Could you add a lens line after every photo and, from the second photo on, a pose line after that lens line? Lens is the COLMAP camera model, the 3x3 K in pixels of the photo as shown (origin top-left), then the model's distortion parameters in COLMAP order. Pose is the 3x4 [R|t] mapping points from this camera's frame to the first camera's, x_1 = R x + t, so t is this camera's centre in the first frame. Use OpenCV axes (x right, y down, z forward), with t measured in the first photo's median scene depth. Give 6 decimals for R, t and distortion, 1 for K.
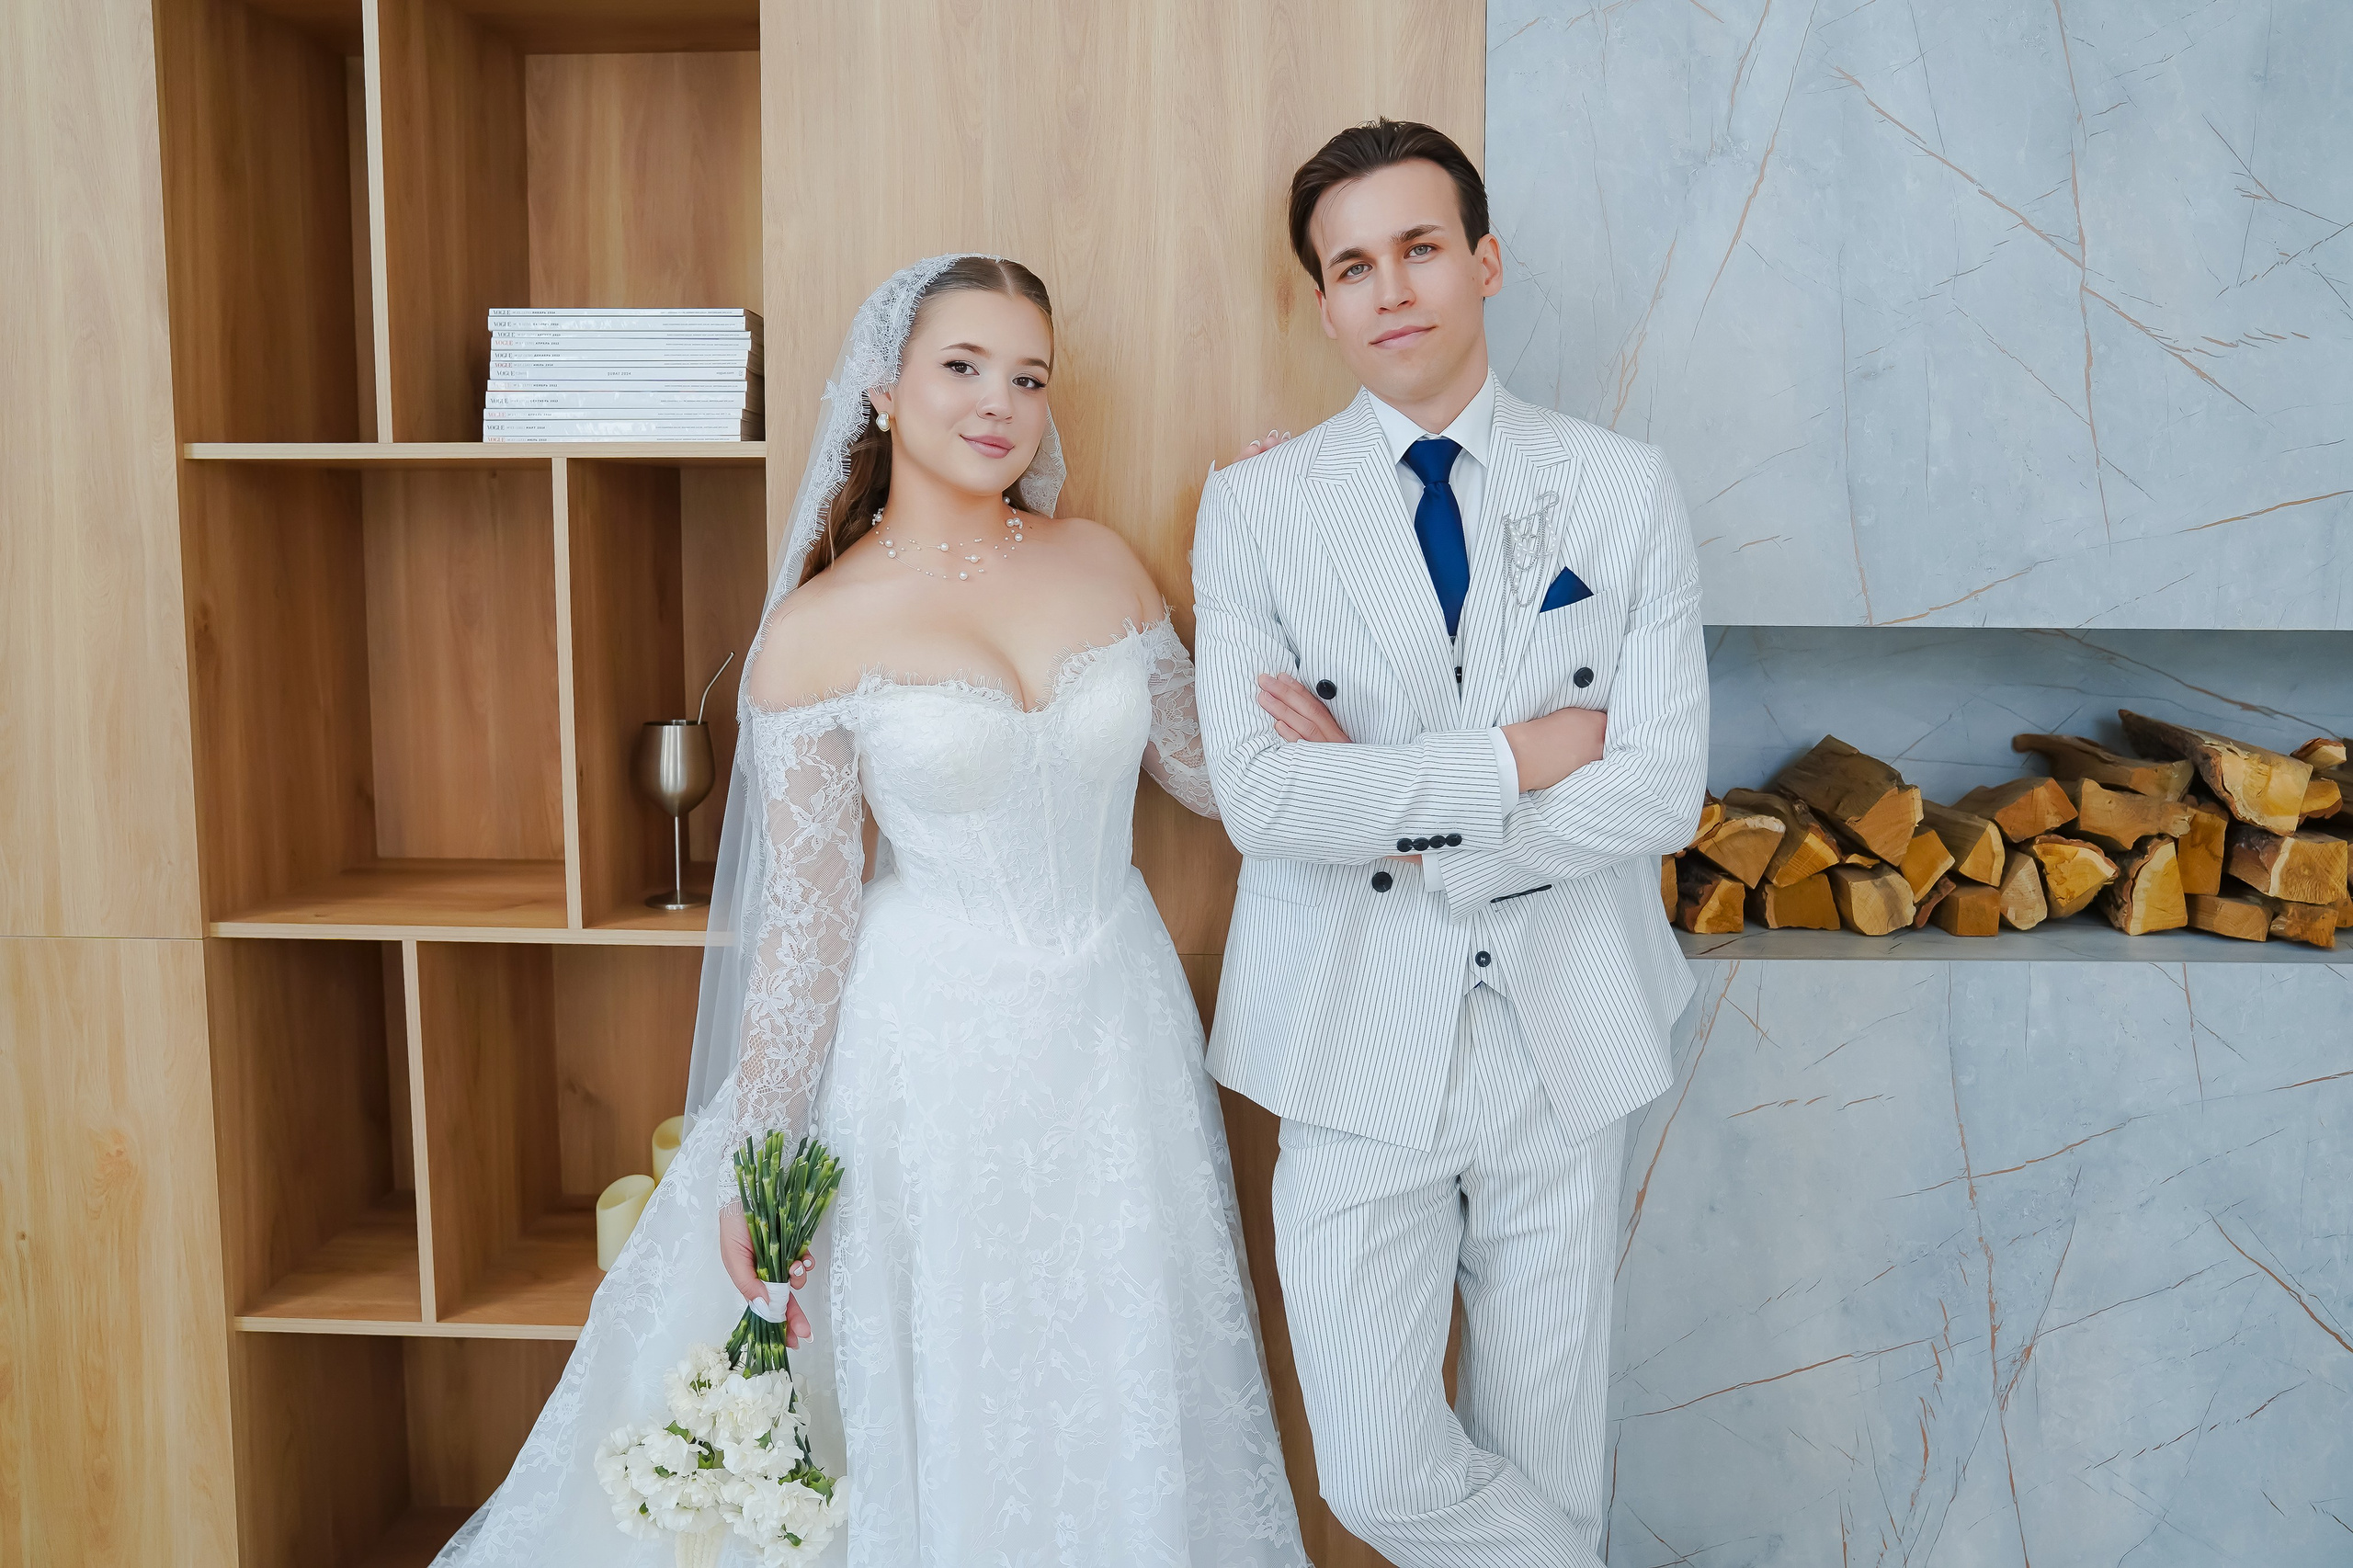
lens RADIAL K [[1868.5, 0, 1176.5], [0, 1868.5, 784.0], [0, 0, 1]] dist [-0.110790, 0.145346]
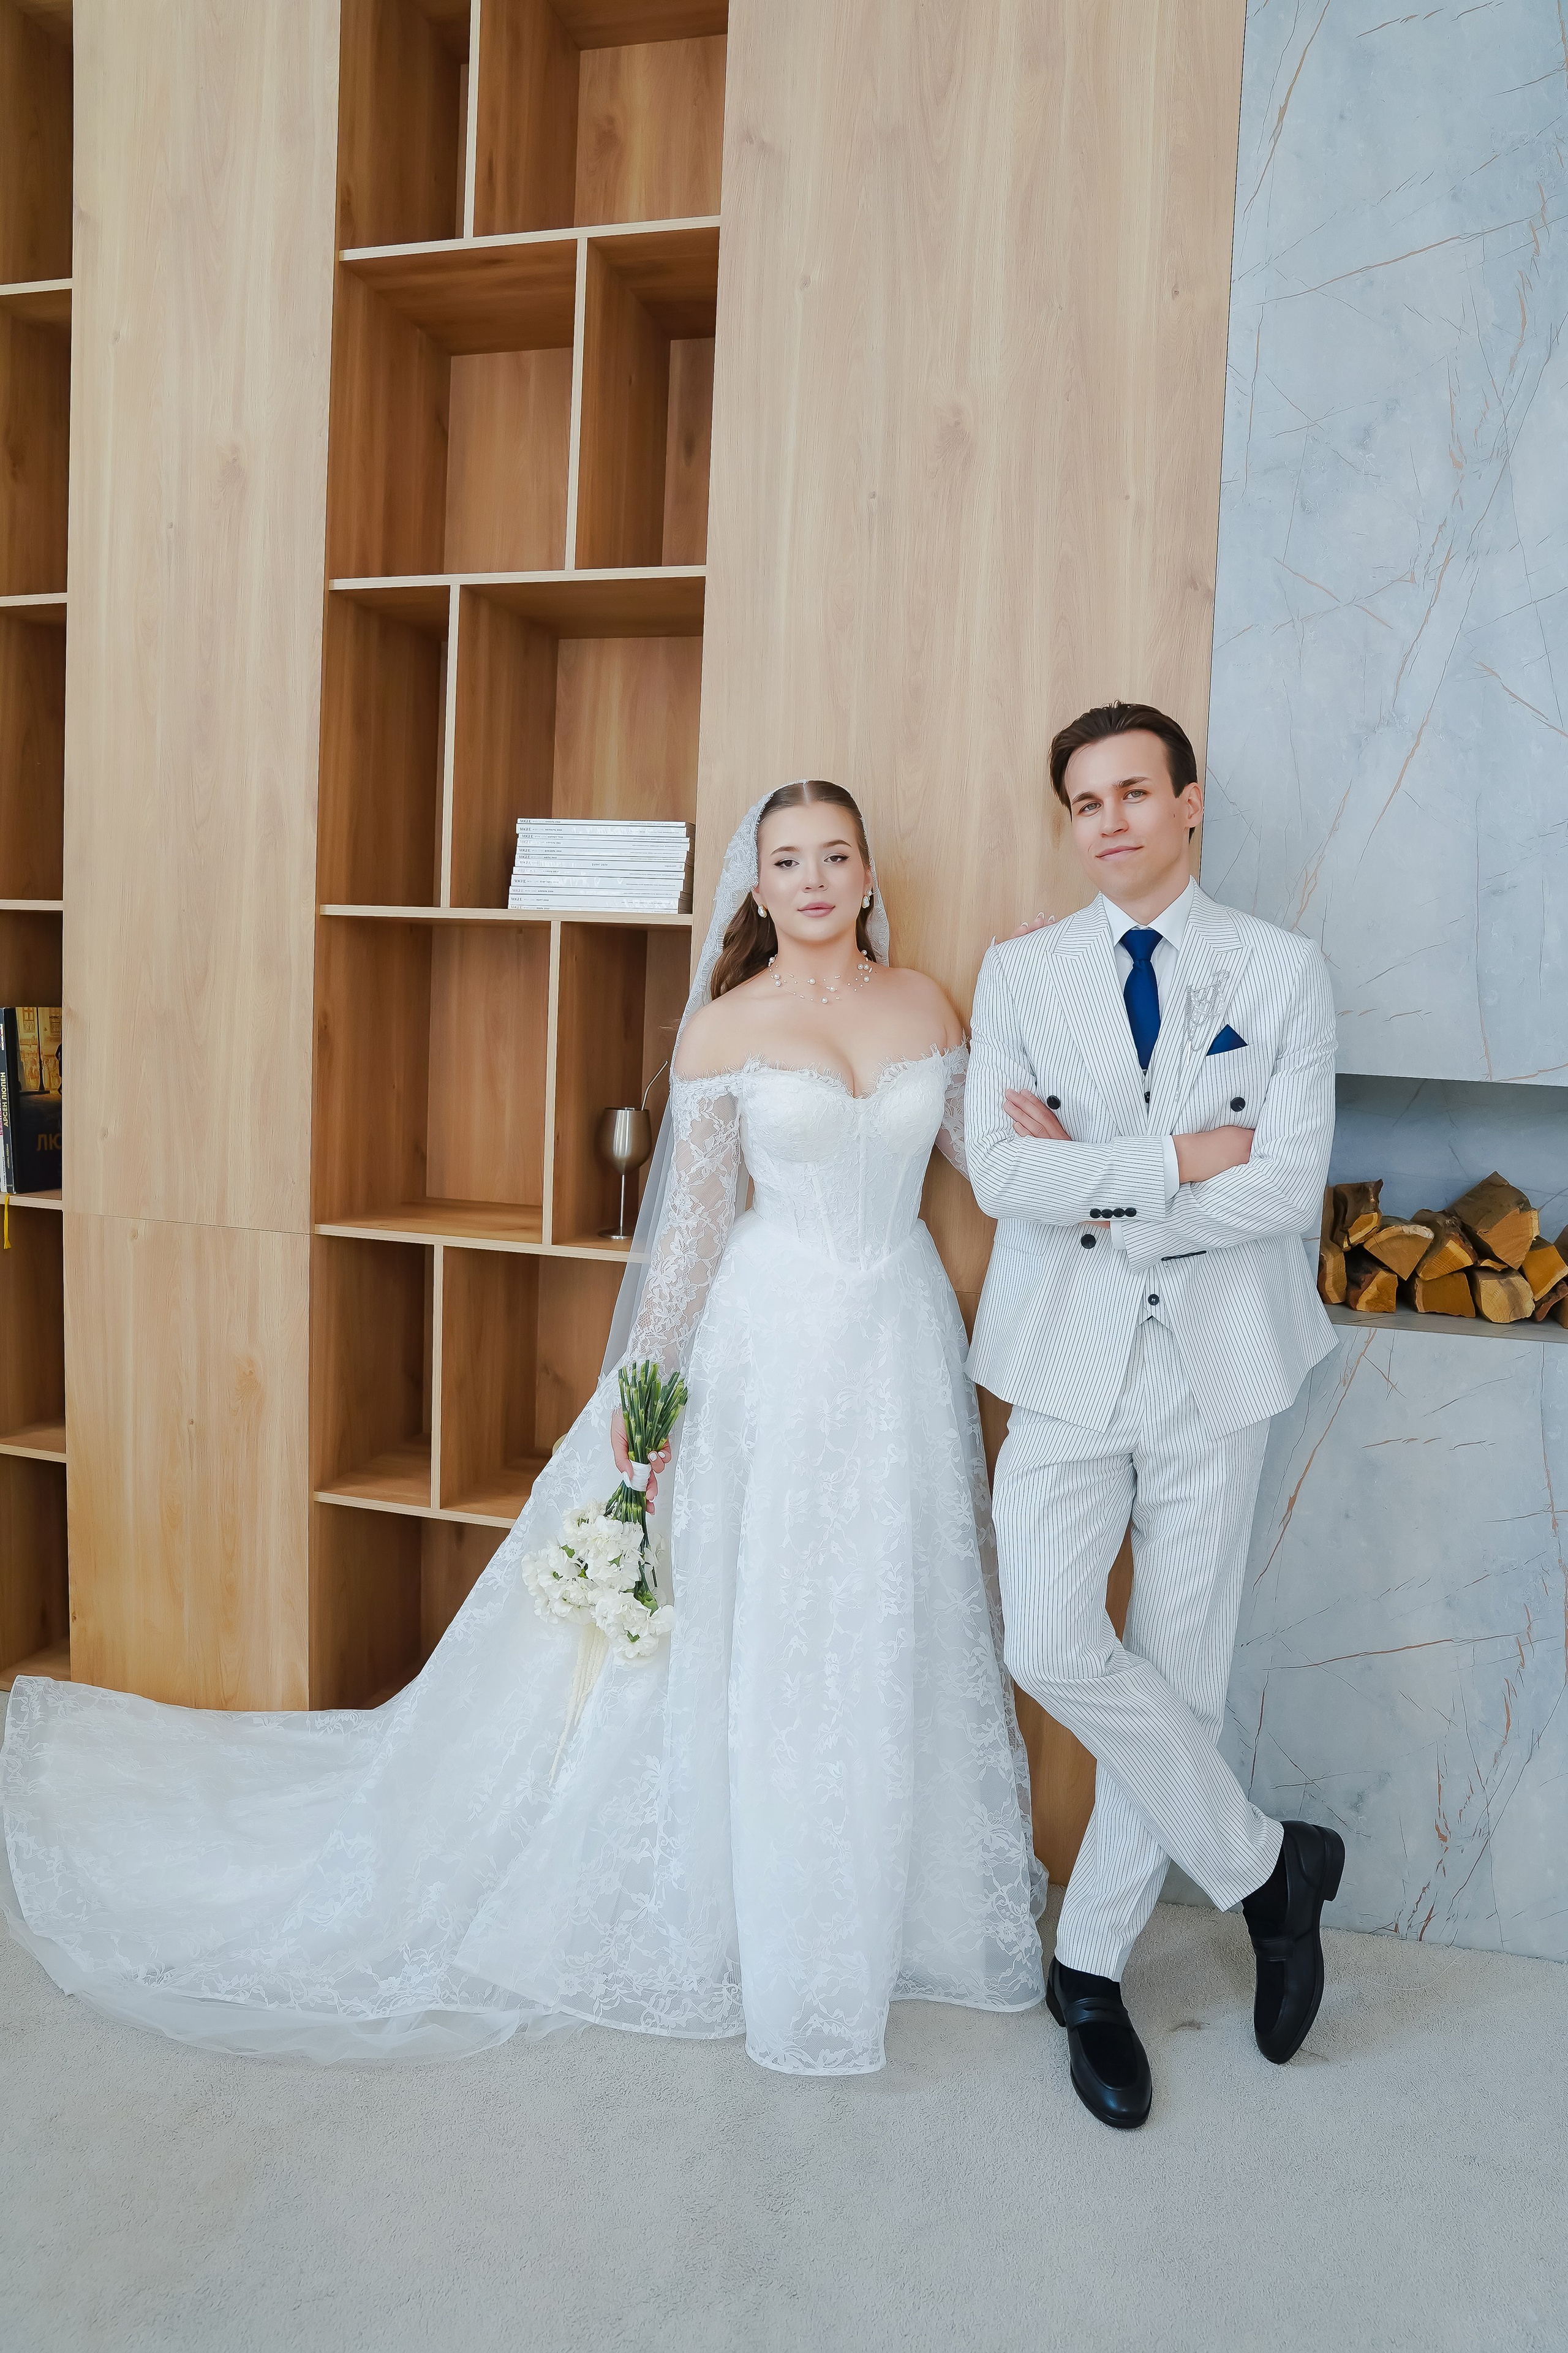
lens RADIAL K [[1649.4, 0, 779.6], [0, 1649.4, 1230.8], [0, 0, 1]] dist [-0.120404, 0.104166]
pose [[0.975781, 0.068489, -0.207749, 0.126104], [-0.066870, 0.997652, 0.014815, 0.037474], [0.208276, -0.000564, 0.978070, -0.237385]]
